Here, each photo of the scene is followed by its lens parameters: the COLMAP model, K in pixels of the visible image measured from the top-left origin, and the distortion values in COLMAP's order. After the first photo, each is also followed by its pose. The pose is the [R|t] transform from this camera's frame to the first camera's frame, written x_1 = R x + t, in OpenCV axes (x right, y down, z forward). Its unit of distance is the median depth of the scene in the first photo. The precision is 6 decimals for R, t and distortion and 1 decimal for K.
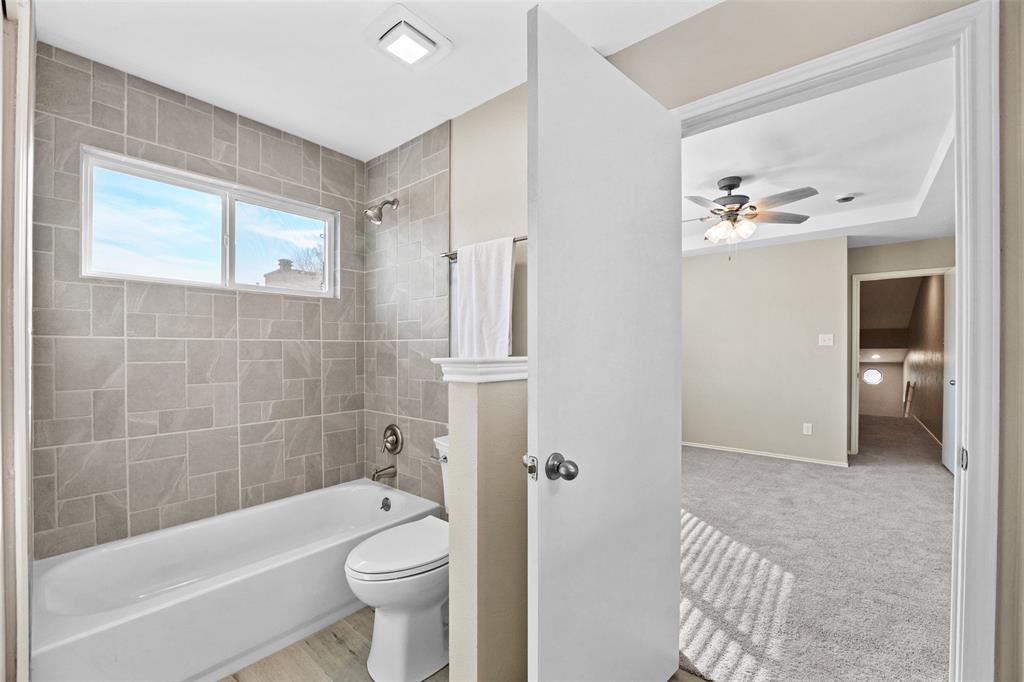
lens RADIAL K [[416.3, 0, 509.5], [0, 416.3, 348.5], [0, 0, 1]] dist [-0.023980, 0.000283]
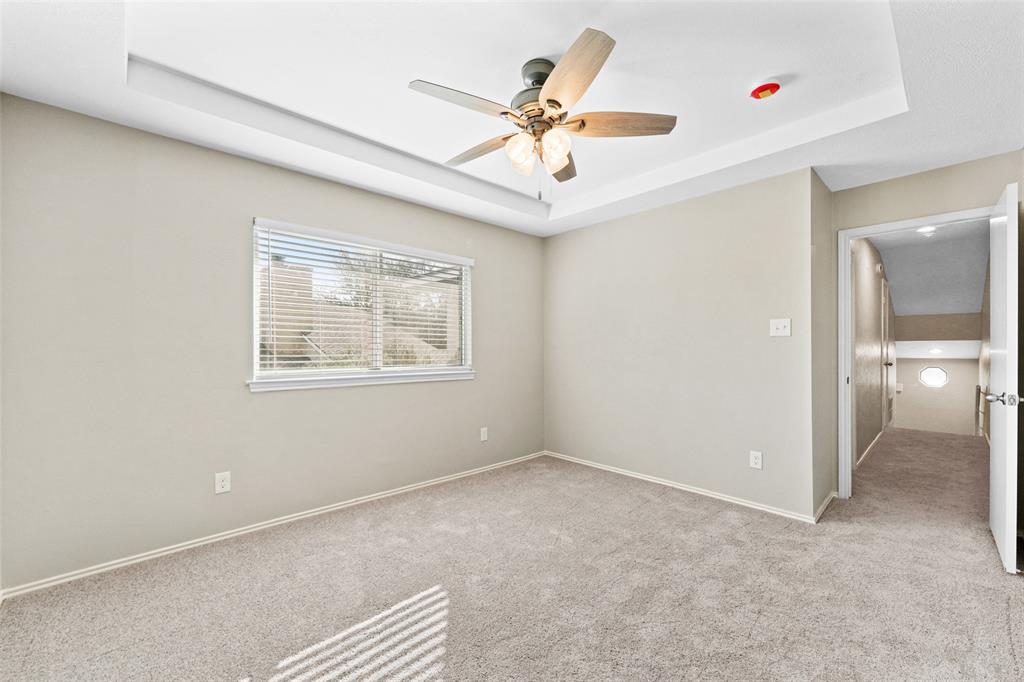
lens RADIAL K [[411.2, 0, 506.8], [0, 411.2, 339.1], [0, 0, 1]] dist [-0.002376, -0.000186]
pose [[0.991690, -0.003471, -0.128603, 0.436024], [0.002485, 0.999966, -0.007824, 0.002185], [0.128626, 0.007439, 0.991665, 0.295437]]
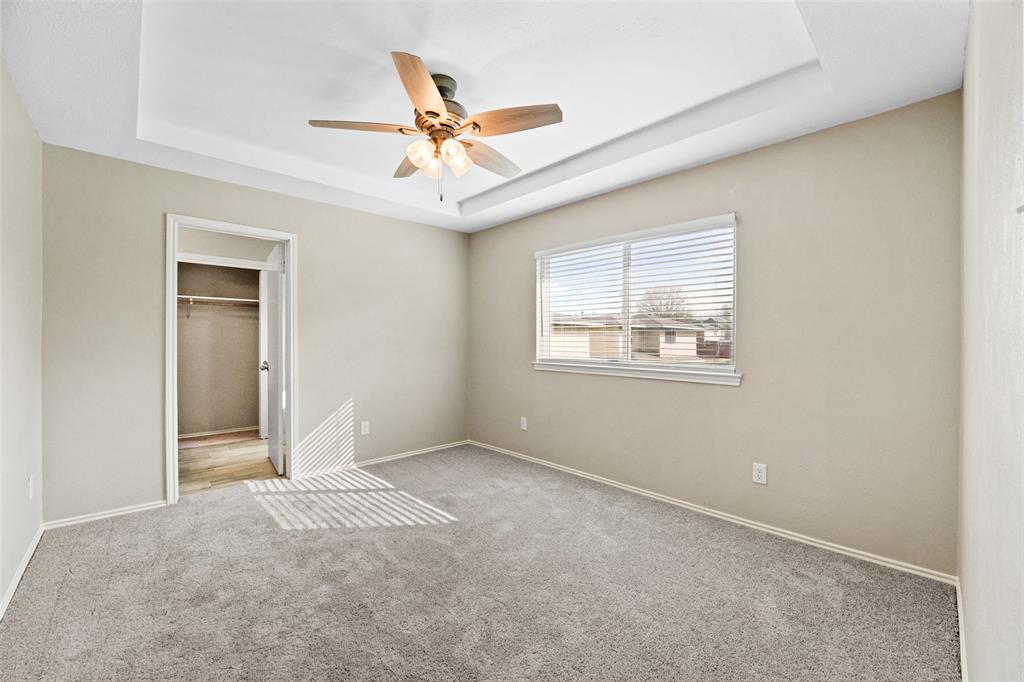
lens RADIAL K [[411.2, 0, 506.8], [0, 411.2, 339.1], [0, 0, 1]] dist [-0.002376, -0.000186]
pose [[-0.116065, -0.011708, -0.993173, 0.920438], [0.001156, 0.999928, -0.011922, 0.018822], [0.993241, -0.002532, -0.116043, 0.922517]]
